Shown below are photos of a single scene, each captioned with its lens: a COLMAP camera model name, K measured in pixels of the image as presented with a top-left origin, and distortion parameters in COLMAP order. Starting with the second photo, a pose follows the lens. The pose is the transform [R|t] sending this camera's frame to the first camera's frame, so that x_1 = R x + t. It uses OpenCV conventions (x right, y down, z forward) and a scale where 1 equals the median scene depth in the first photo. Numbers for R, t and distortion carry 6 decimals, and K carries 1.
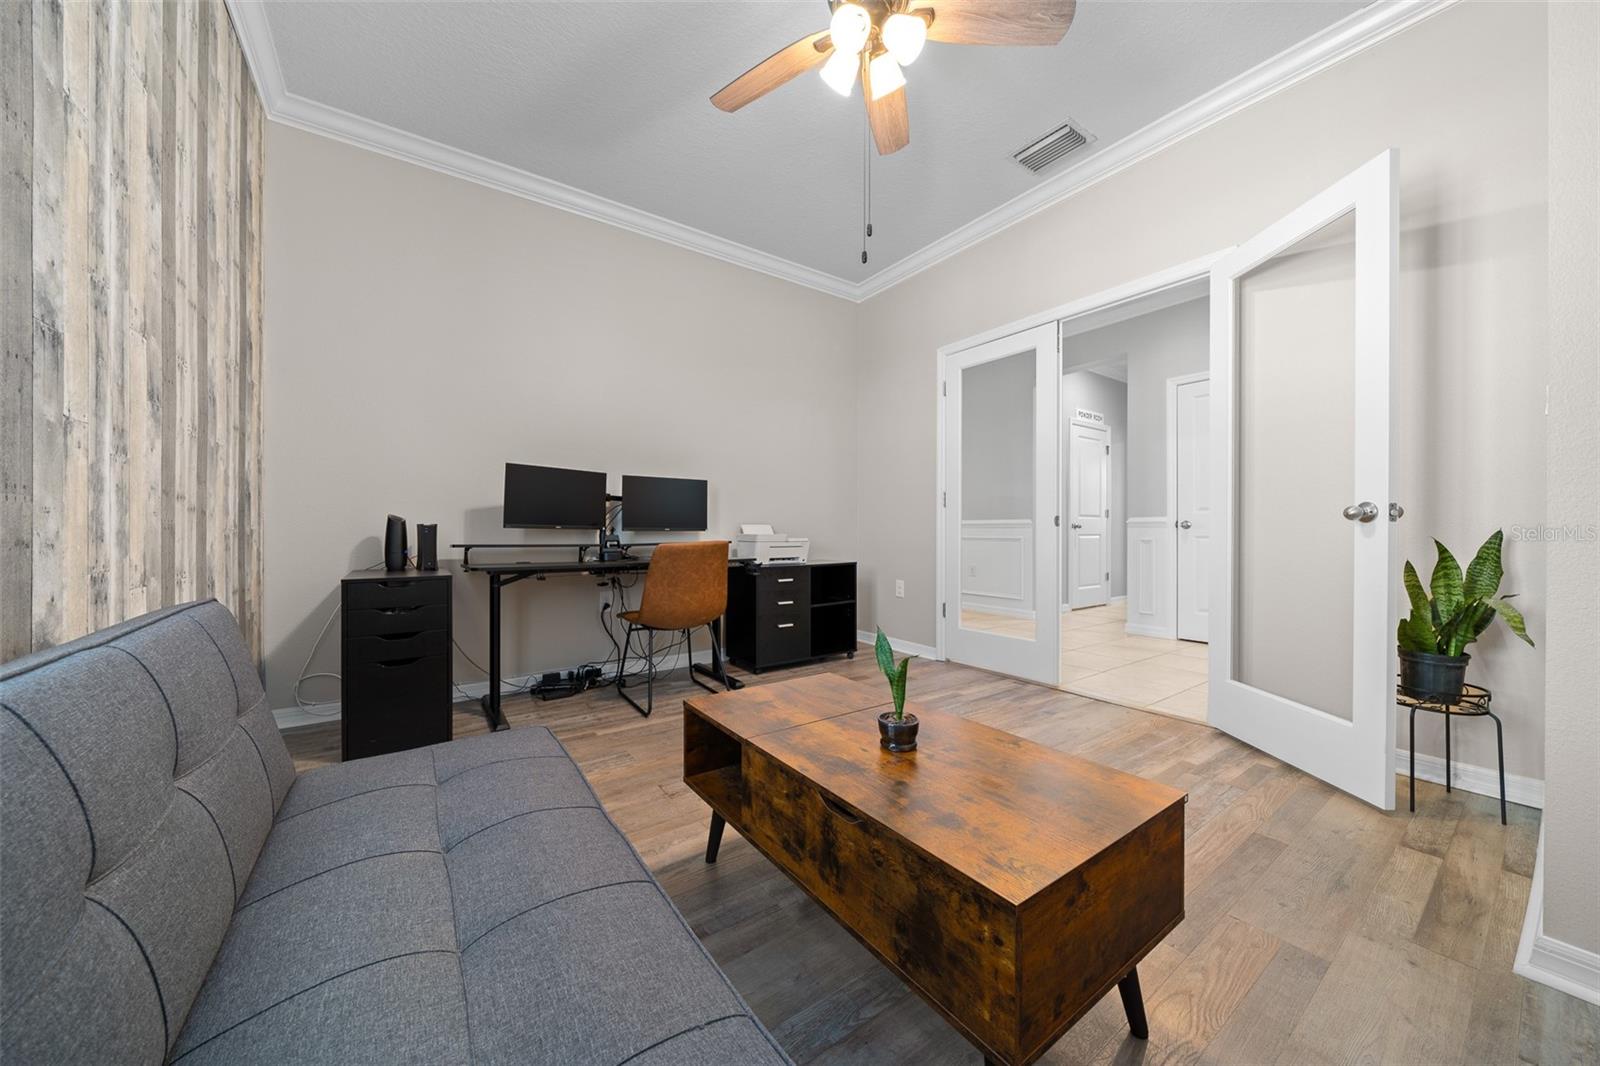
lens RADIAL K [[540.3, 0, 801.6], [0, 540.3, 522.6], [0, 0, 1]] dist [-0.005307, -0.000022]
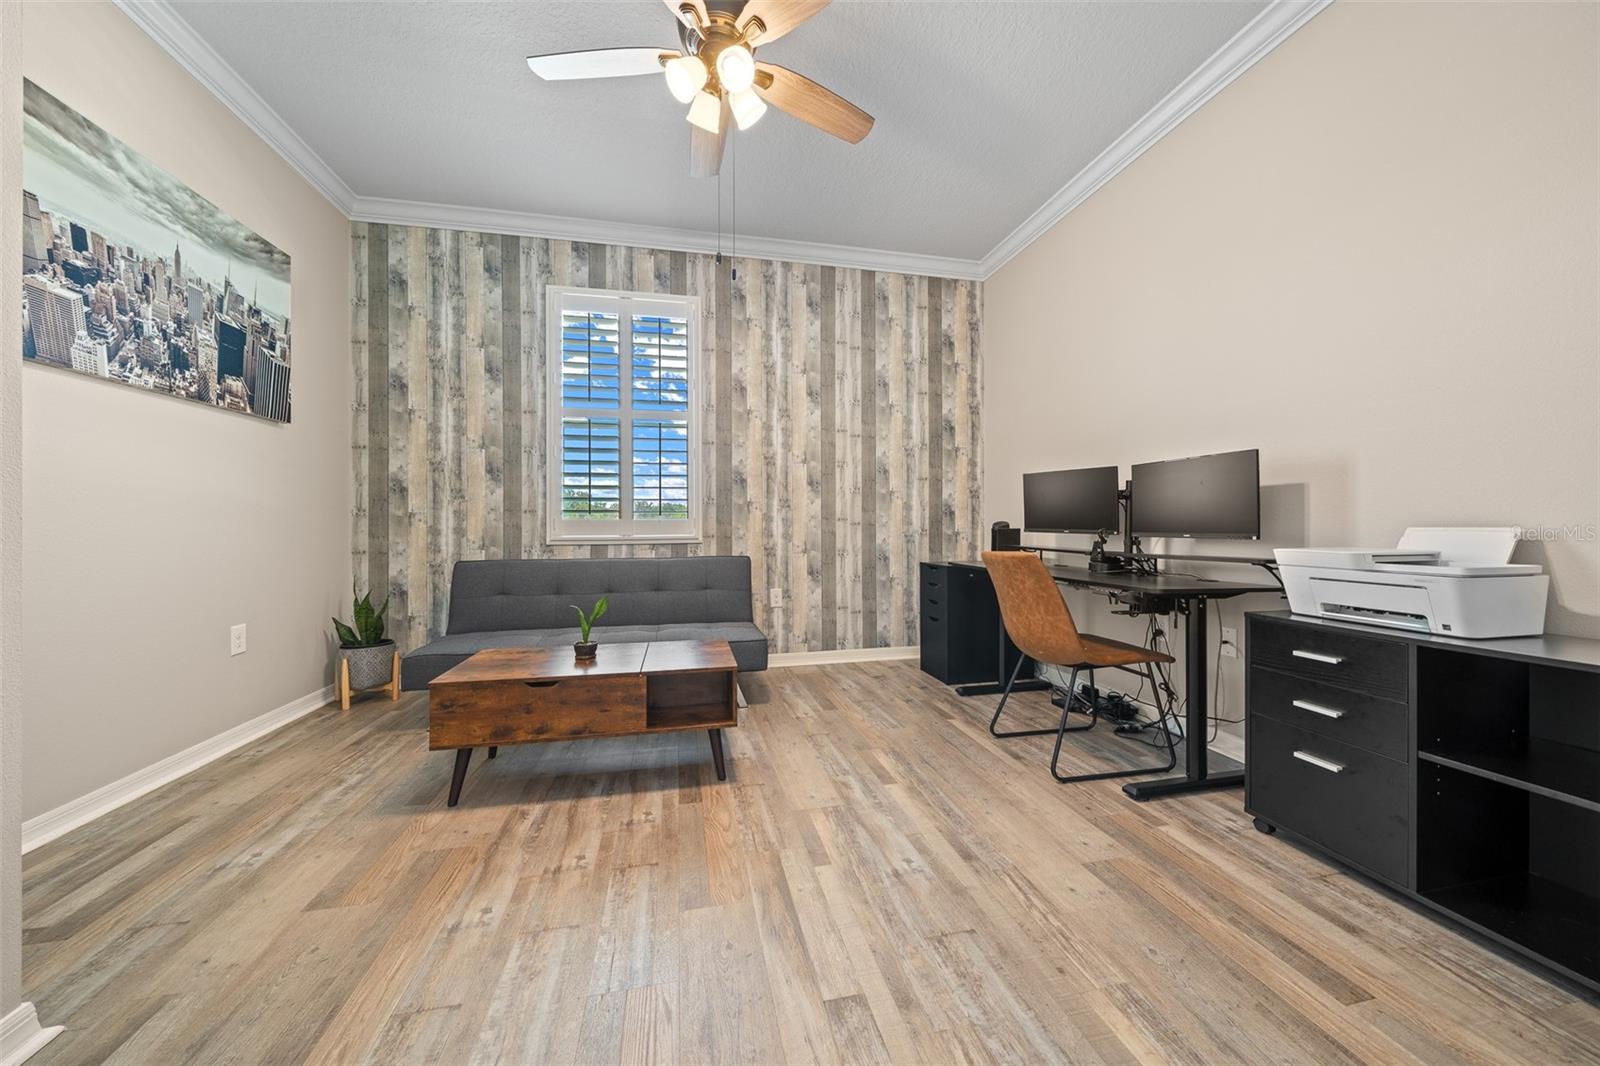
lens RADIAL K [[540.3, 0, 801.6], [0, 540.3, 522.6], [0, 0, 1]] dist [-0.005307, -0.000022]
pose [[-0.413075, -0.009946, -0.910643, 0.637027], [0.019601, 0.999612, -0.019809, 0.003013], [0.910486, -0.026032, -0.412719, 0.991734]]
